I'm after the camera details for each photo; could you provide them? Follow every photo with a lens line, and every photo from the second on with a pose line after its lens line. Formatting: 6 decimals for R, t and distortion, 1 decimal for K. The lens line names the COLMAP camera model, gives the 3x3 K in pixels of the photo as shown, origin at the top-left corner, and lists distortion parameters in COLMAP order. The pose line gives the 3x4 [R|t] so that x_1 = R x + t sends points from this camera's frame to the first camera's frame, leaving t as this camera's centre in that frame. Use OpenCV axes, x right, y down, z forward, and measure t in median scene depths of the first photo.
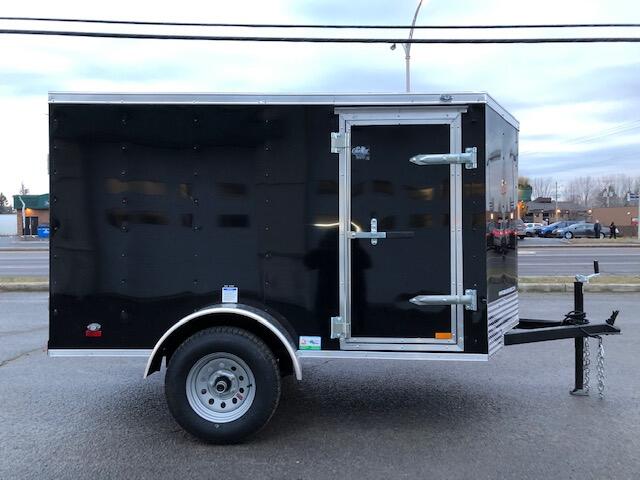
lens RADIAL K [[506.0, 0, 320.0], [0, 506.0, 240.0], [0, 0, 1]] dist [0.014287, -0.007933]
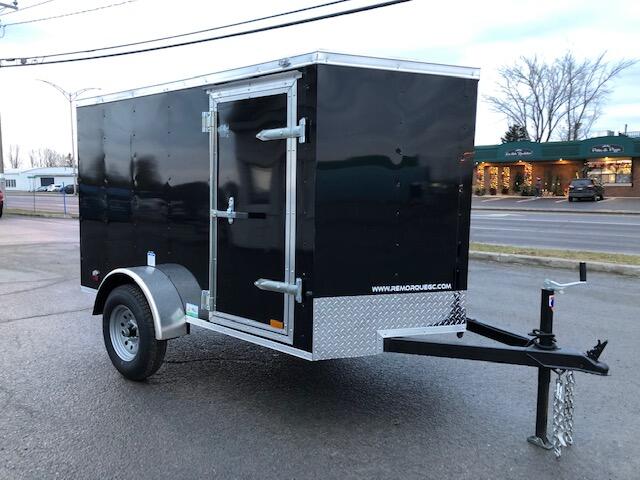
lens RADIAL K [[506.0, 0, 320.0], [0, 506.0, 240.0], [0, 0, 1]] dist [0.014287, -0.007933]
pose [[0.792476, 0.072638, -0.605562, 0.859468], [-0.029144, 0.996258, 0.081362, -0.044780], [0.609206, -0.046829, 0.791628, 0.315222]]
